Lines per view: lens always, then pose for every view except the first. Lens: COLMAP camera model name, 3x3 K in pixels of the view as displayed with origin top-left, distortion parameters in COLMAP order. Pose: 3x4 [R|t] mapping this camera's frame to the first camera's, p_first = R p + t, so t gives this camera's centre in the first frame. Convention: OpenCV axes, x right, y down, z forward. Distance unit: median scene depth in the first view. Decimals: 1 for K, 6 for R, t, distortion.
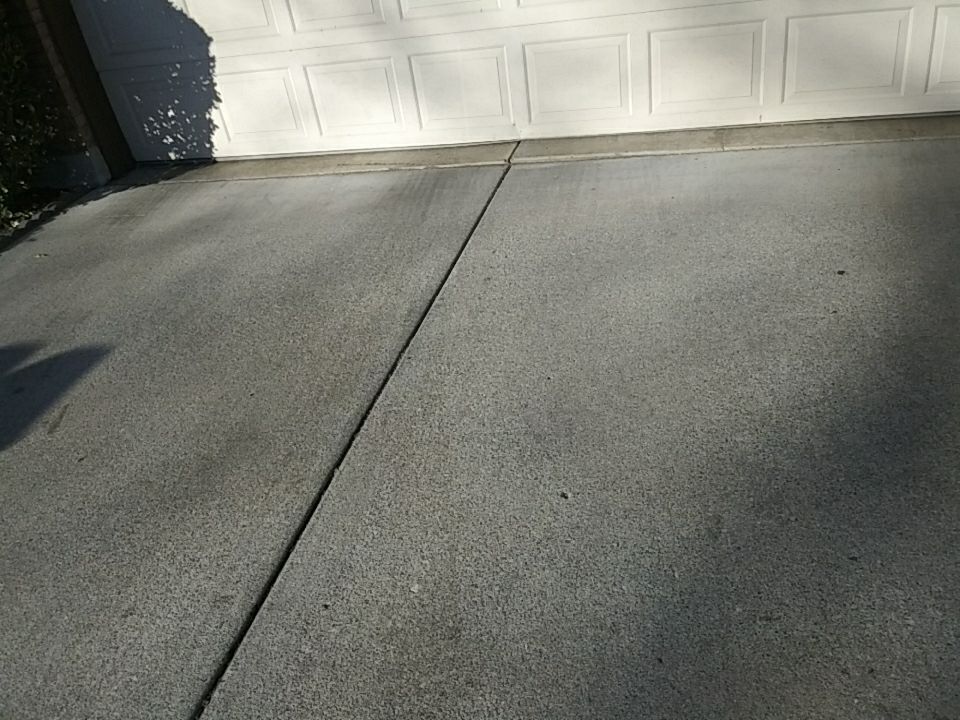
lens RADIAL K [[775.8, 0, 480.0], [0, 775.8, 360.0], [0, 0, 1]] dist [0.035537, -0.090463]
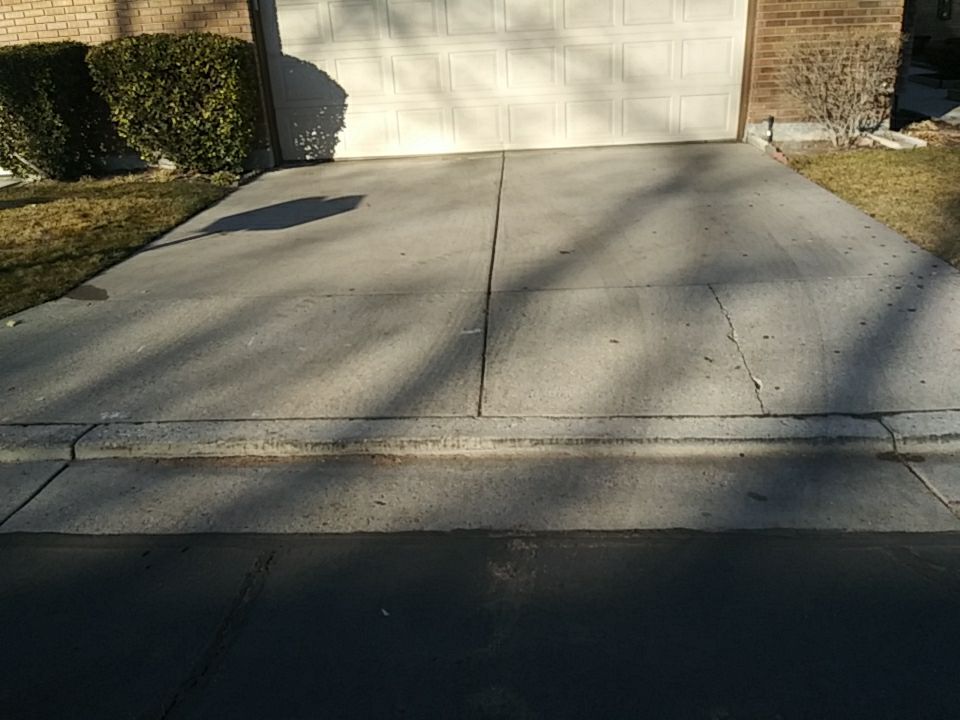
lens RADIAL K [[775.8, 0, 480.0], [0, 775.8, 360.0], [0, 0, 1]] dist [0.035537, -0.090463]
pose [[0.973376, 0.010929, 0.228955, -0.465067], [0.037252, 0.978040, -0.205060, 0.667451], [-0.226168, 0.208130, 0.951593, -0.824580]]
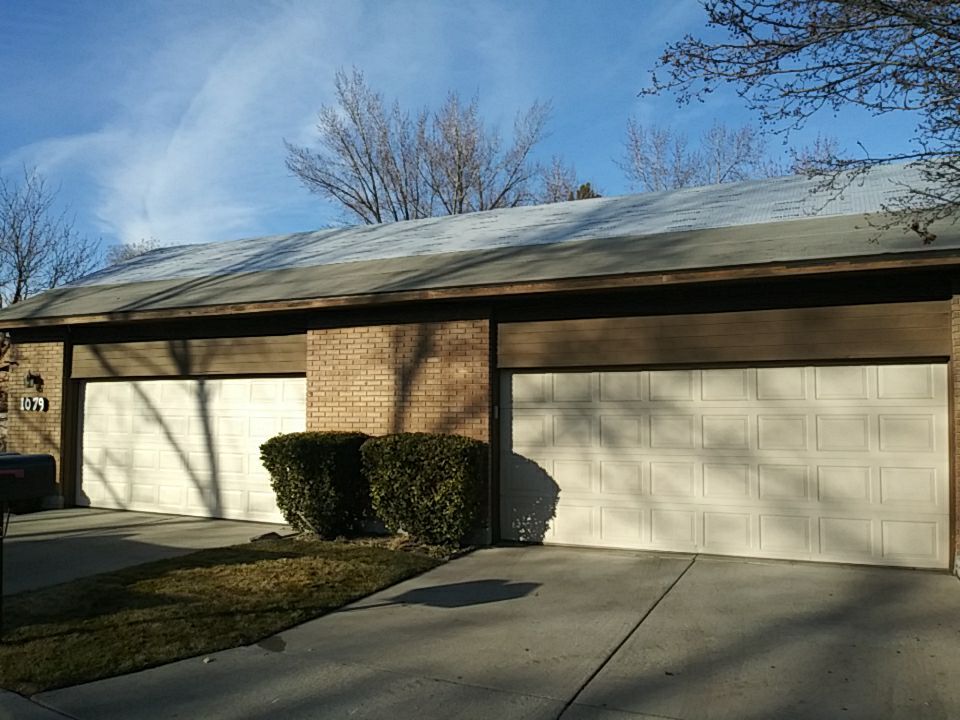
lens RADIAL K [[770.7, 0, 488.7], [0, 770.7, 359.4], [0, 0, 1]] dist [0.037825, -0.092213]
pose [[0.976318, 0.135959, -0.168282, -0.222602], [-0.209877, 0.783958, -0.584261, 0.656226], [0.052491, 0.605743, 0.793927, -1.044779]]
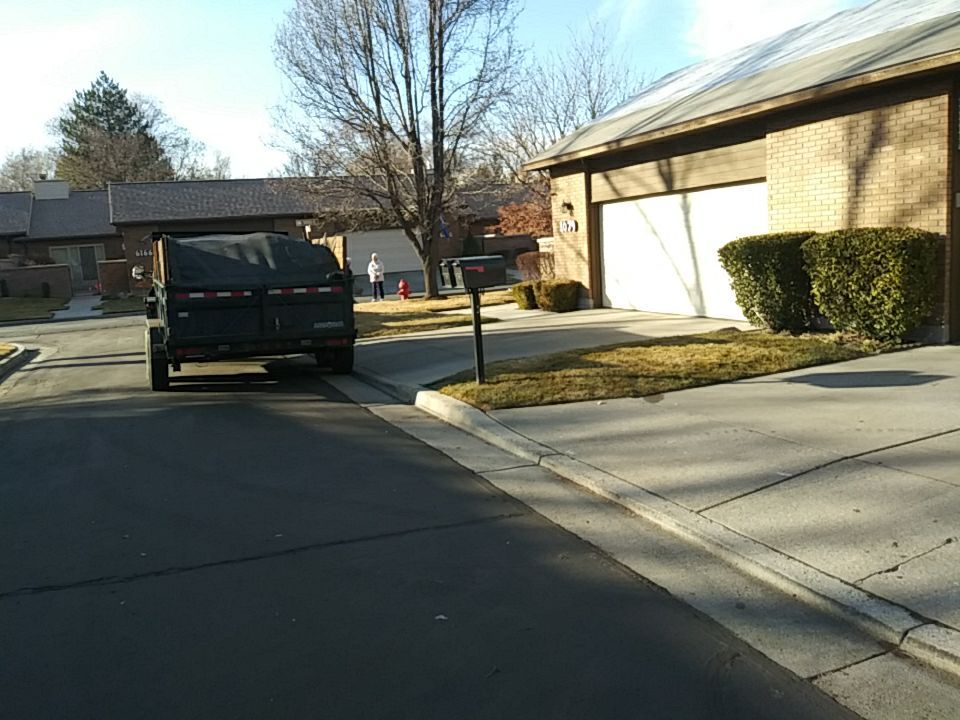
lens RADIAL K [[770.7, 0, 488.7], [0, 770.7, 359.4], [0, 0, 1]] dist [0.037825, -0.092213]
pose [[0.635704, 0.215882, -0.741131, 0.264154], [-0.454898, 0.880446, -0.133726, 0.656131], [0.623657, 0.422149, 0.657908, -1.085275]]
